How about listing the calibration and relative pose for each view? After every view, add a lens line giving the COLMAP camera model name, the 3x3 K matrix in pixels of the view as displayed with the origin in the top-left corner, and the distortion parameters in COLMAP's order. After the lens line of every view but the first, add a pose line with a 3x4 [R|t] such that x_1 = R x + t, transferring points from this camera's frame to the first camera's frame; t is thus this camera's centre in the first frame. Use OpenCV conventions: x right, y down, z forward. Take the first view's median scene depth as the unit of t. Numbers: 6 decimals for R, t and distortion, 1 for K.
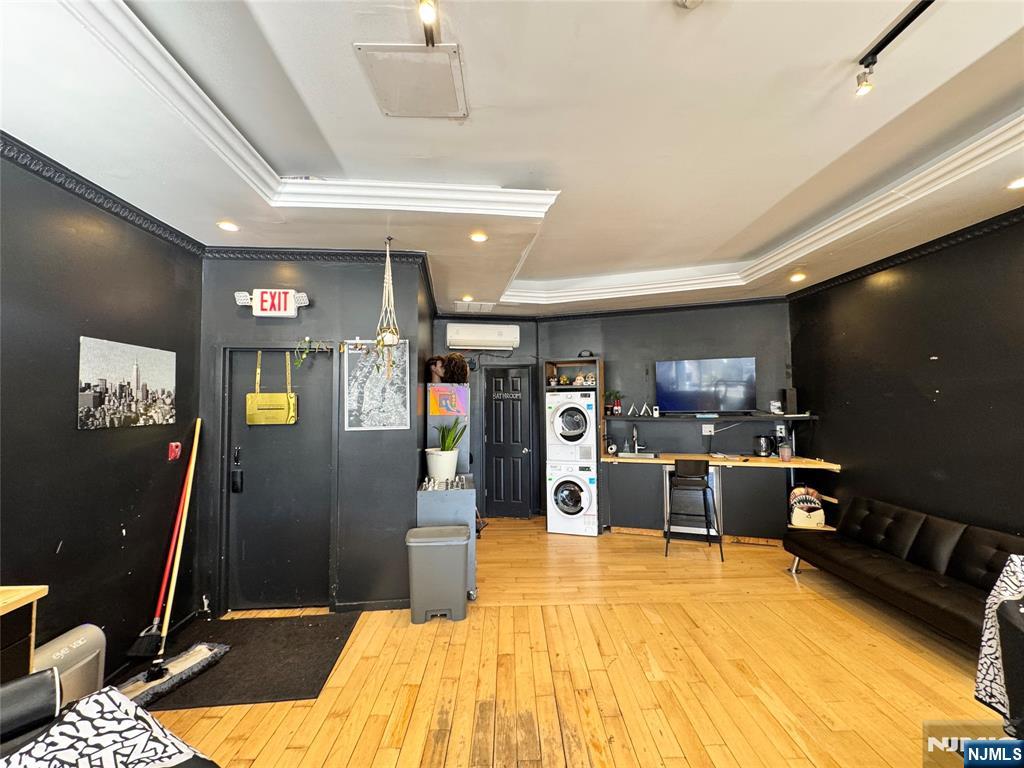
lens RADIAL K [[407.8, 0, 514.4], [0, 407.8, 385.9], [0, 0, 1]] dist [-0.003017, -0.000178]
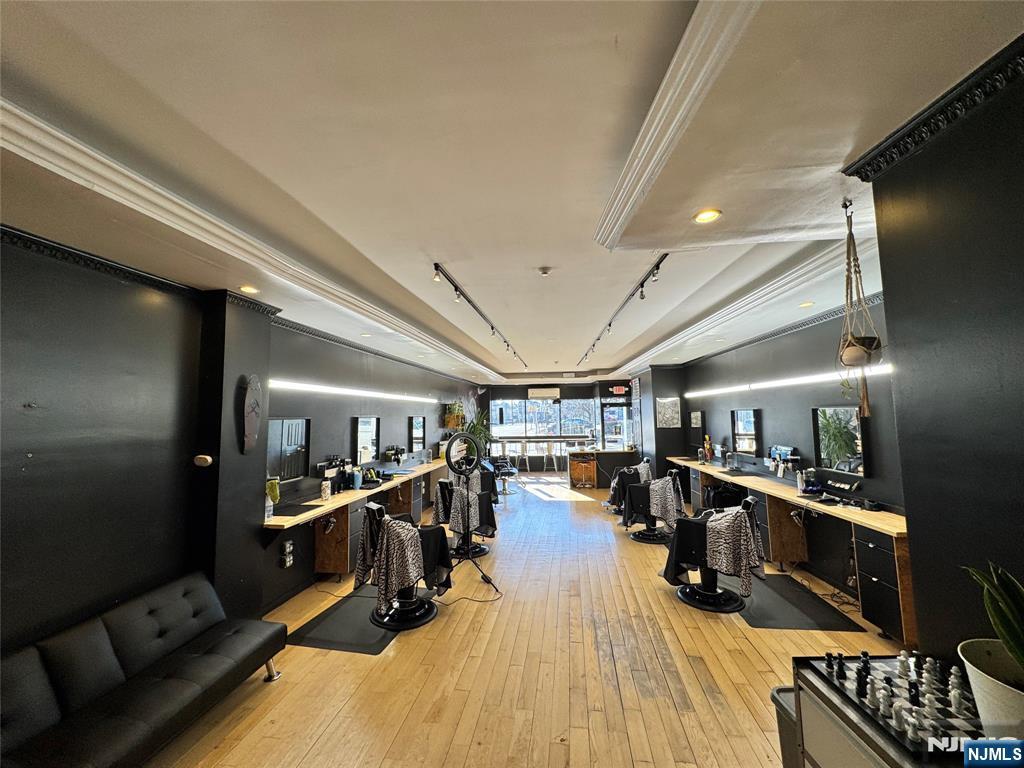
lens RADIAL K [[407.8, 0, 514.4], [0, 407.8, 385.9], [0, 0, 1]] dist [-0.003017, -0.000178]
pose [[-0.988734, 0.041230, 0.143895, 0.192653], [0.026257, 0.994185, -0.104440, -0.014795], [-0.147364, -0.099485, -0.984066, 2.164342]]
